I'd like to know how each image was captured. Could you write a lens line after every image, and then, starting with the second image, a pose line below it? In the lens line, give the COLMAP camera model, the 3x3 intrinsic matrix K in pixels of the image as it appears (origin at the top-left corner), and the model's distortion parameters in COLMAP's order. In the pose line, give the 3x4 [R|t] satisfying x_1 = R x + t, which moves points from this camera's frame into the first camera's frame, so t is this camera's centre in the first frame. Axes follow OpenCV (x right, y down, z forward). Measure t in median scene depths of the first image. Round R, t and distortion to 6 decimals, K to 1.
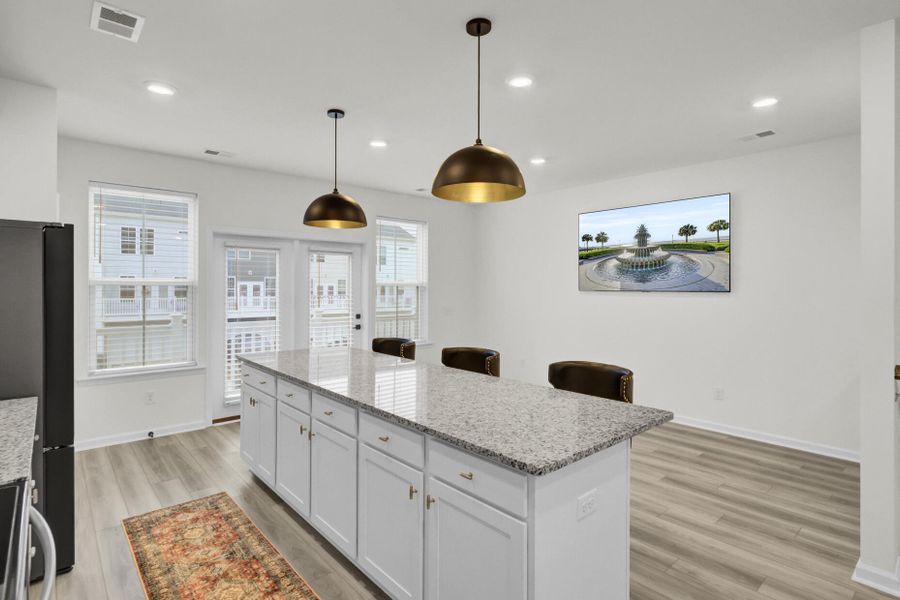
lens RADIAL K [[455.4, 0, 449.6], [0, 455.4, 288.9], [0, 0, 1]] dist [-0.000202, 0.000056]
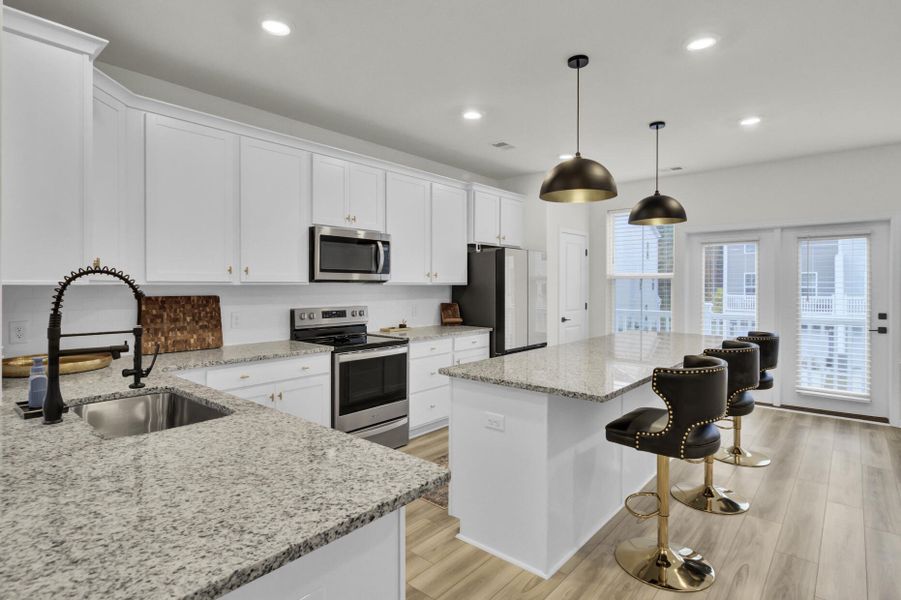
lens RADIAL K [[469.1, 0, 451.6], [0, 469.1, 286.3], [0, 0, 1]] dist [0.002641, 0.000419]
pose [[0.136899, -0.000004, -0.990585, 0.719093], [-0.003689, 0.999993, -0.000514, 0.020496], [0.990578, 0.003724, 0.136898, 0.272219]]
